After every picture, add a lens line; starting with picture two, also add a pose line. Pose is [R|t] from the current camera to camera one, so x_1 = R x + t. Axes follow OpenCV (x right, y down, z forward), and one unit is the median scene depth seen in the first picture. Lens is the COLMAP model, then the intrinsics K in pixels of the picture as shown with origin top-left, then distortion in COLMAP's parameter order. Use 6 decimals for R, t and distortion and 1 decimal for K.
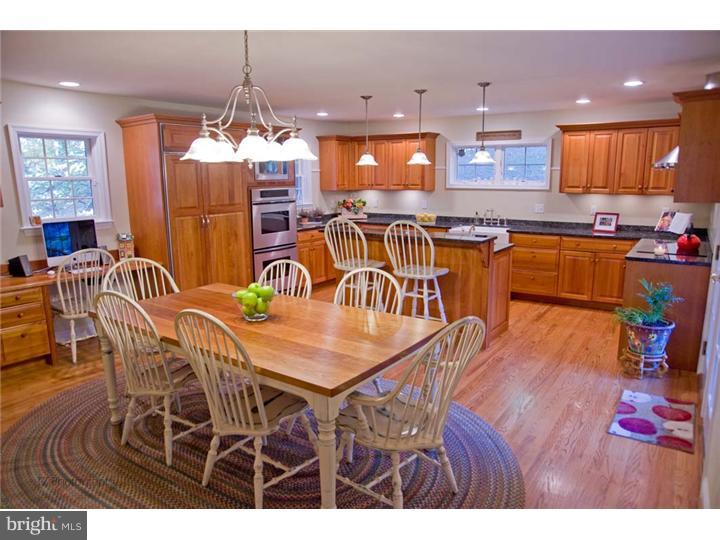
lens RADIAL K [[498.2, 0, 364.6], [0, 498.2, 266.2], [0, 0, 1]] dist [-0.023587, 0.007275]
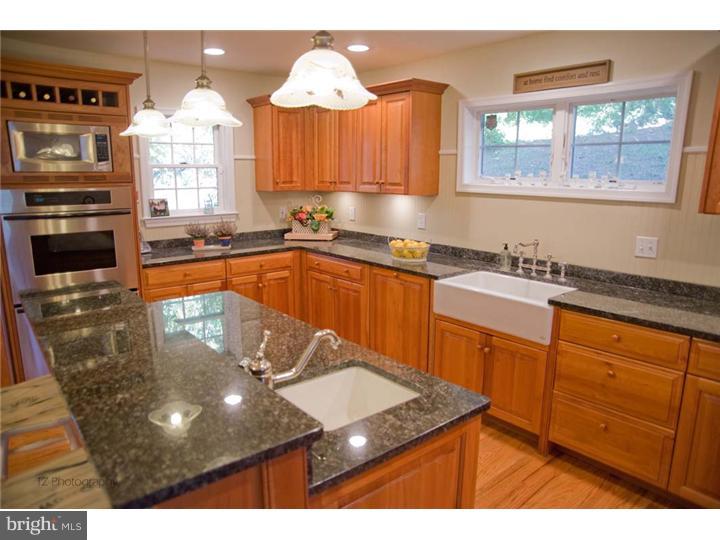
lens RADIAL K [[498.2, 0, 353.8], [0, 498.2, 275.7], [0, 0, 1]] dist [-0.023587, 0.007275]
pose [[0.962538, 0.064633, -0.263329, 0.209424], [-0.057168, 0.997718, 0.035920, -0.085955], [0.265050, -0.019520, 0.964037, 0.492962]]
